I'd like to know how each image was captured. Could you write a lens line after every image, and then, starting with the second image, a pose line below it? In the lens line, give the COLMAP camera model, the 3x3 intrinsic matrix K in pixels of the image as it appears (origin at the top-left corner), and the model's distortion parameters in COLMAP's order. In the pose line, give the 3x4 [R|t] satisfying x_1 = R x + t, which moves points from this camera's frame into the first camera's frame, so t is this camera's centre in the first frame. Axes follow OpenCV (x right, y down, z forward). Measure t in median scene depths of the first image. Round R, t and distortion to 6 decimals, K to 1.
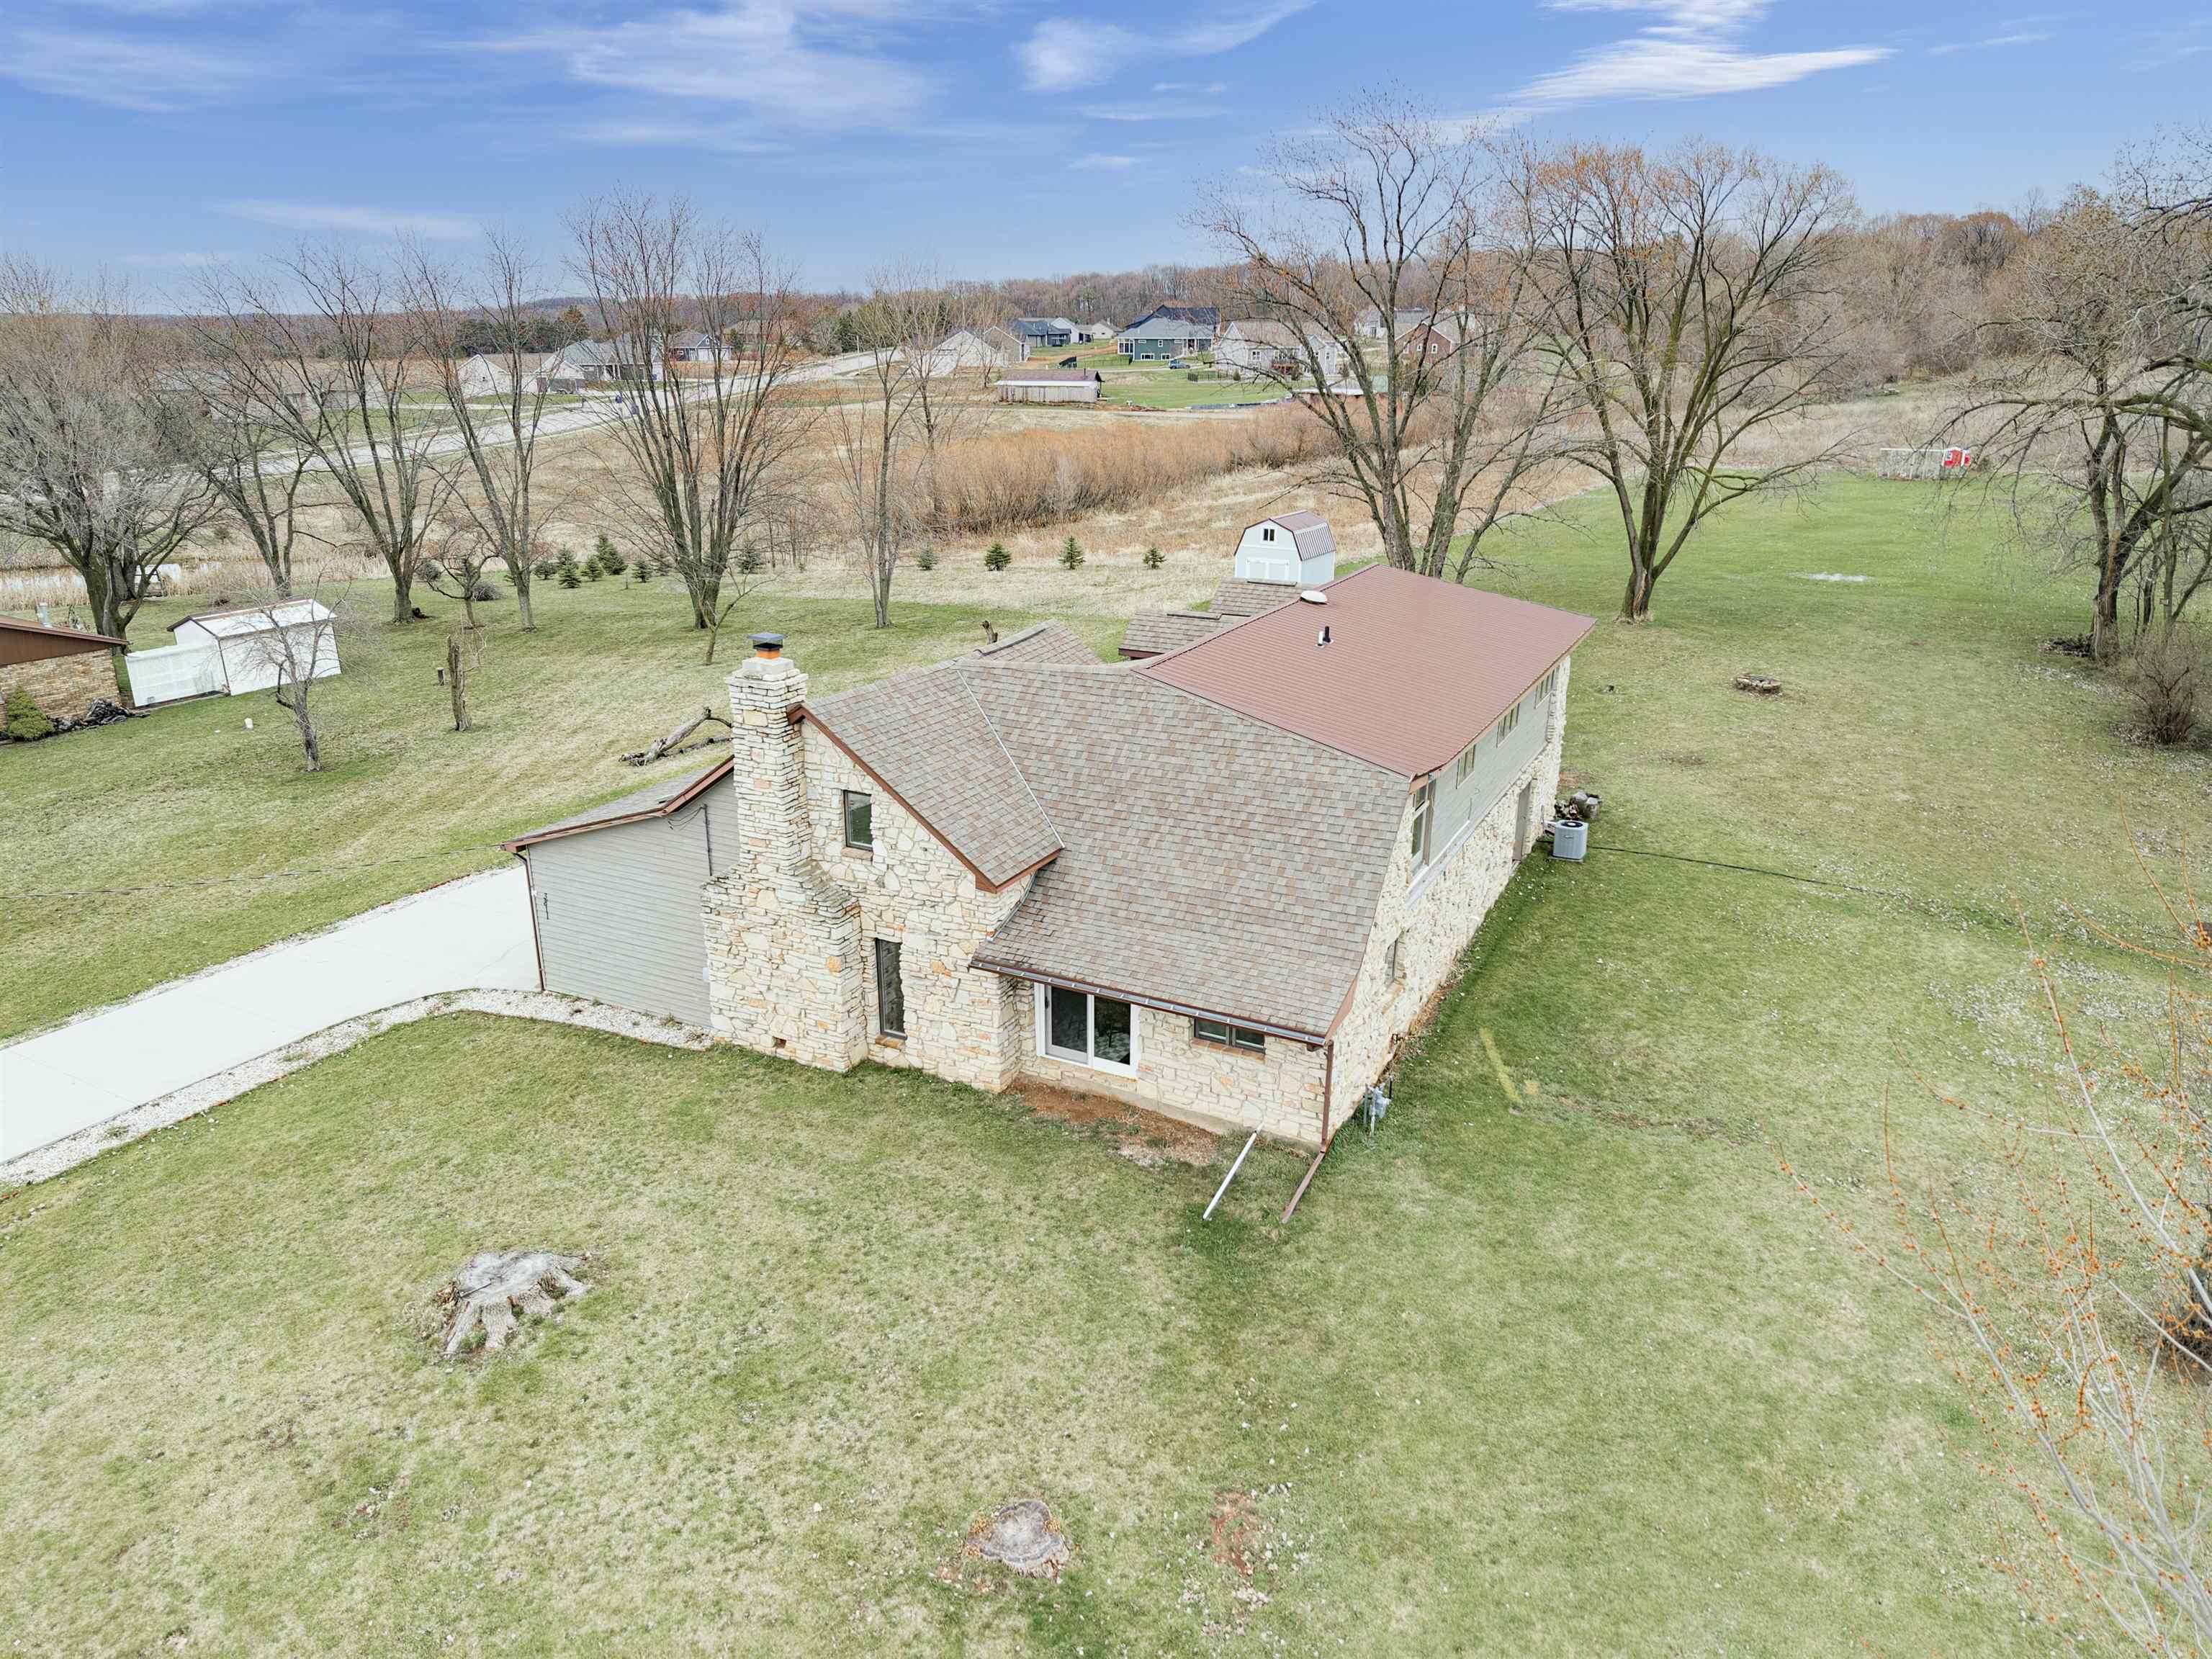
lens RADIAL K [[1517.0, 0, 1088.9], [0, 1517.0, 788.0], [0, 0, 1]] dist [-0.001994, 0.004954]
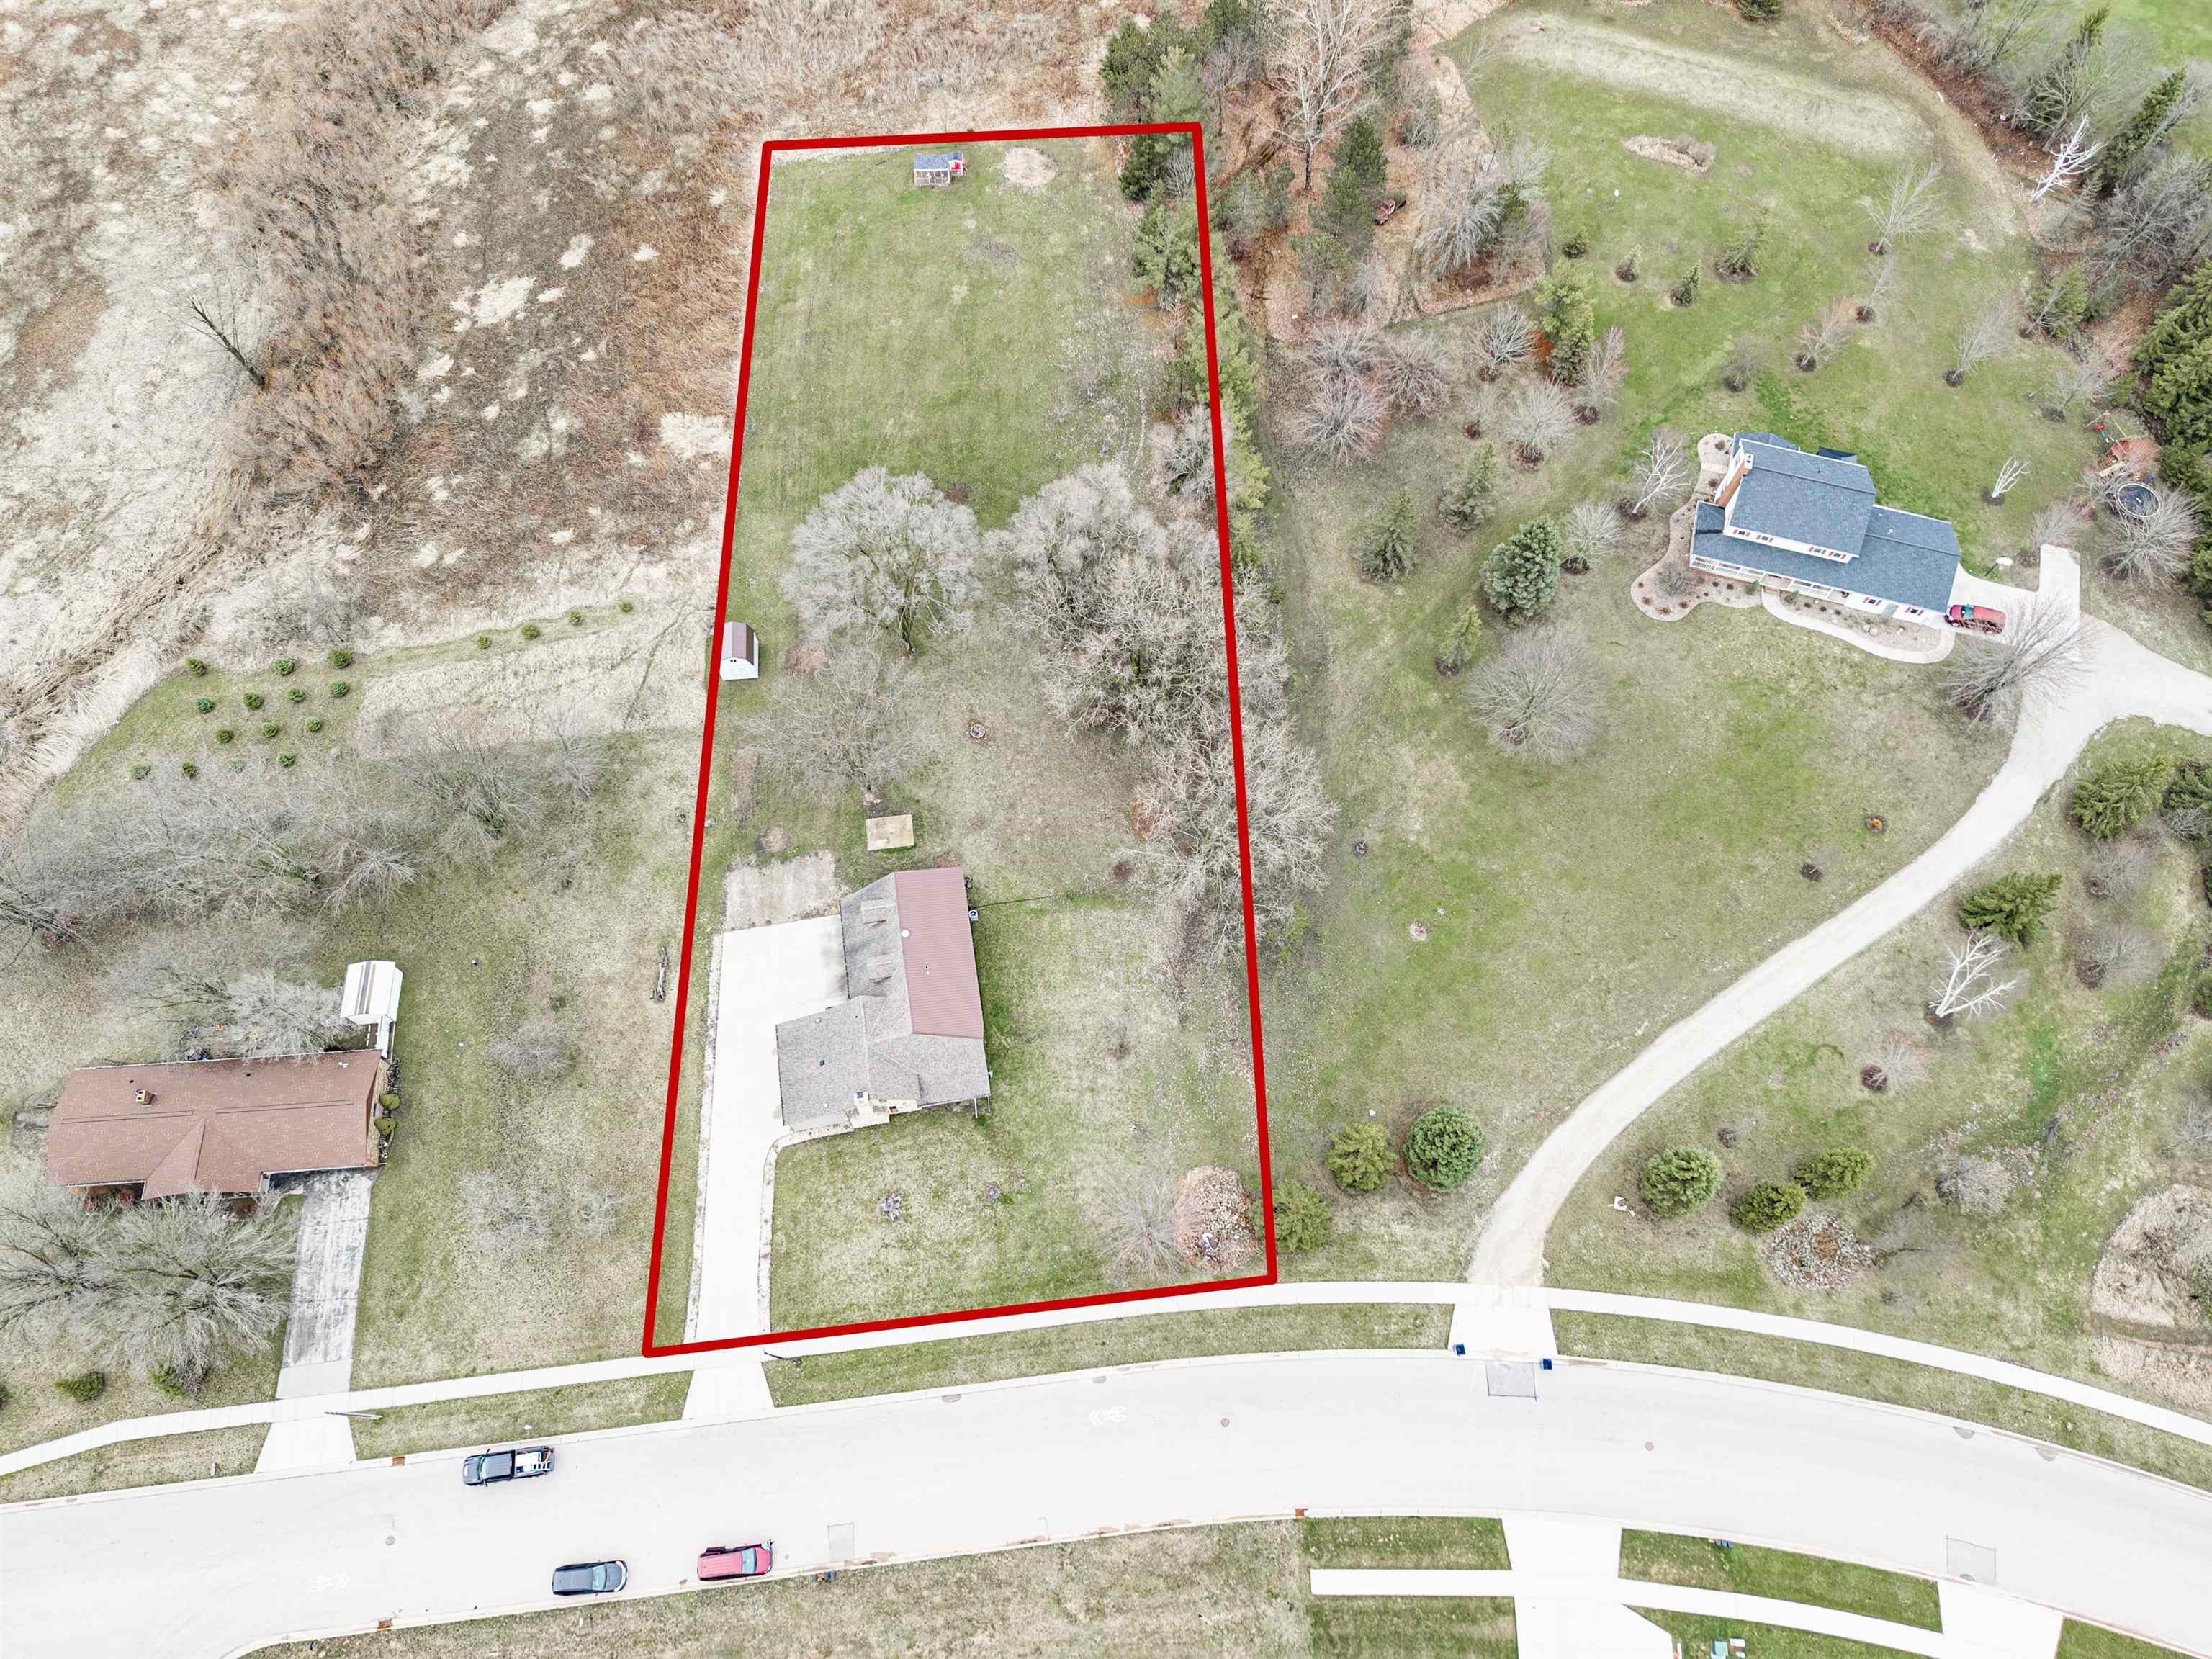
lens RADIAL K [[1494.0, 0, 1111.0], [0, 1494.0, 819.4], [0, 0, 1]] dist [0.006471, -0.003390]
pose [[0.804600, -0.536147, 0.255273, -0.287953], [0.175366, 0.625250, 0.760466, -3.808556], [-0.567331, -0.567105, 0.597098, -1.642167]]
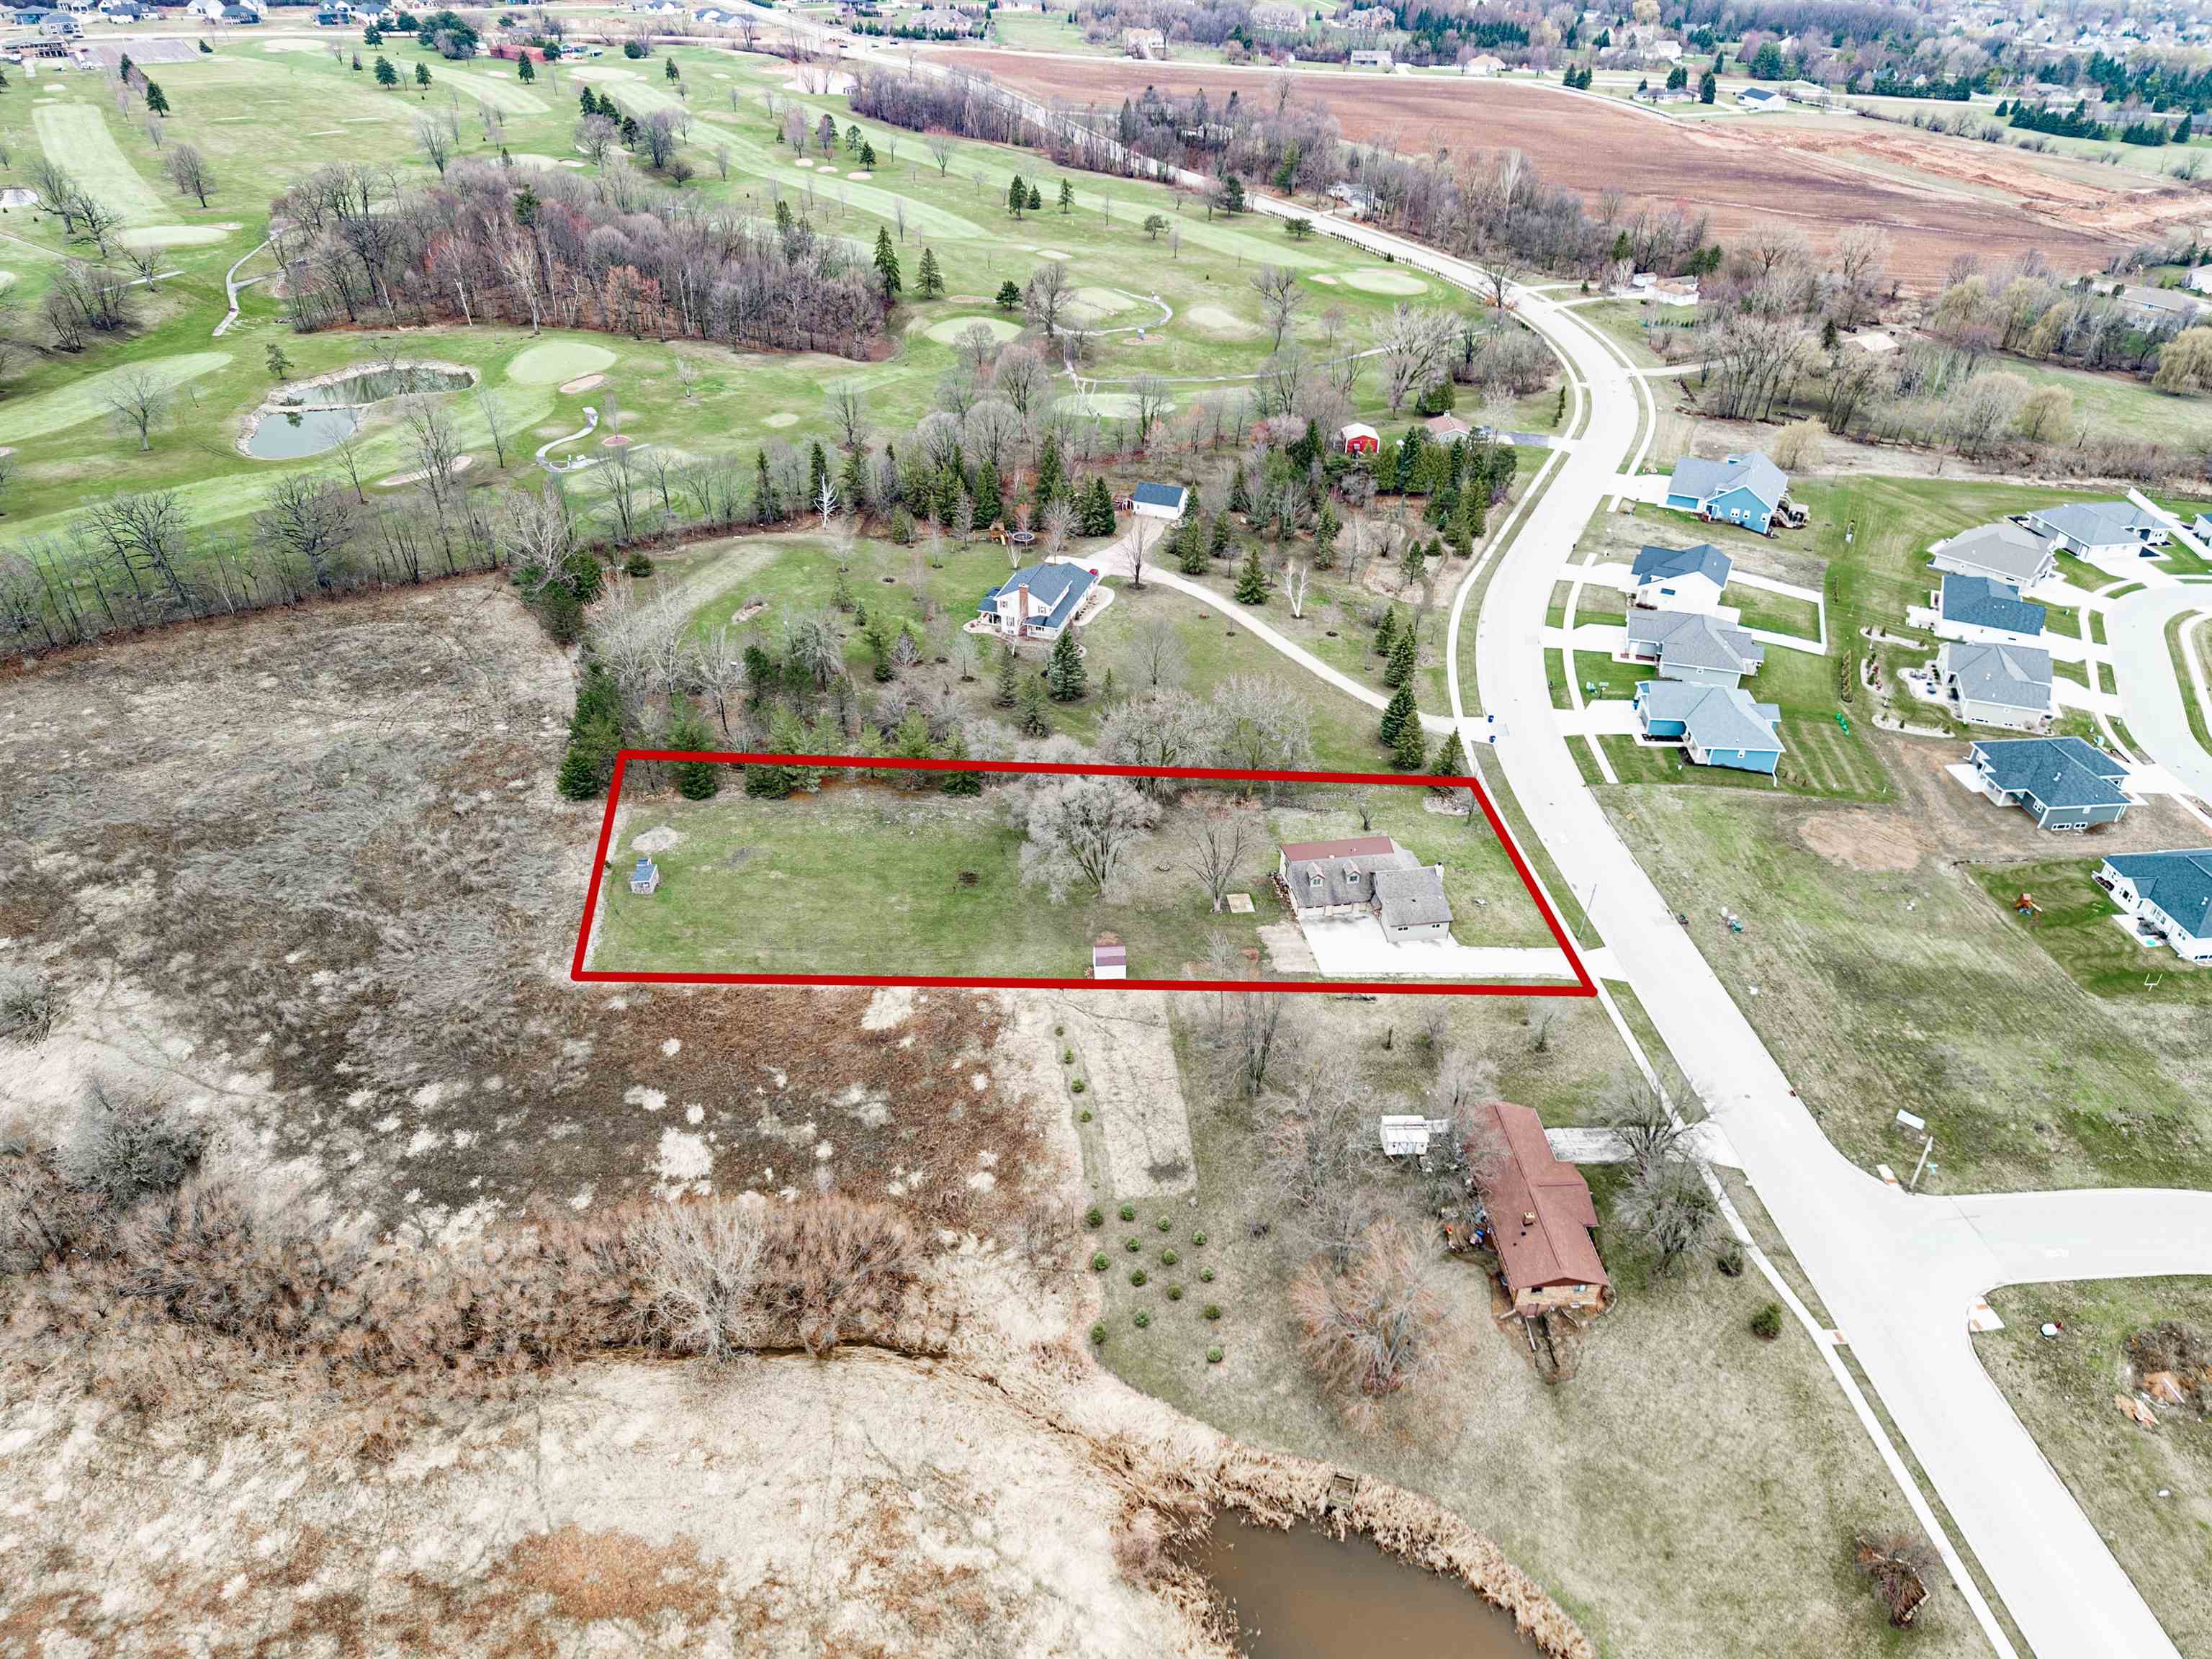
lens RADIAL K [[1581.3, 0, 1106.0], [0, 1581.3, 829.5], [0, 0, 1]] dist [0.068685, -0.114209]
pose [[-0.599360, -0.437950, 0.670051, -4.451395], [0.220795, 0.714141, 0.664268, -5.852740], [-0.769427, 0.546080, -0.331330, 4.762992]]
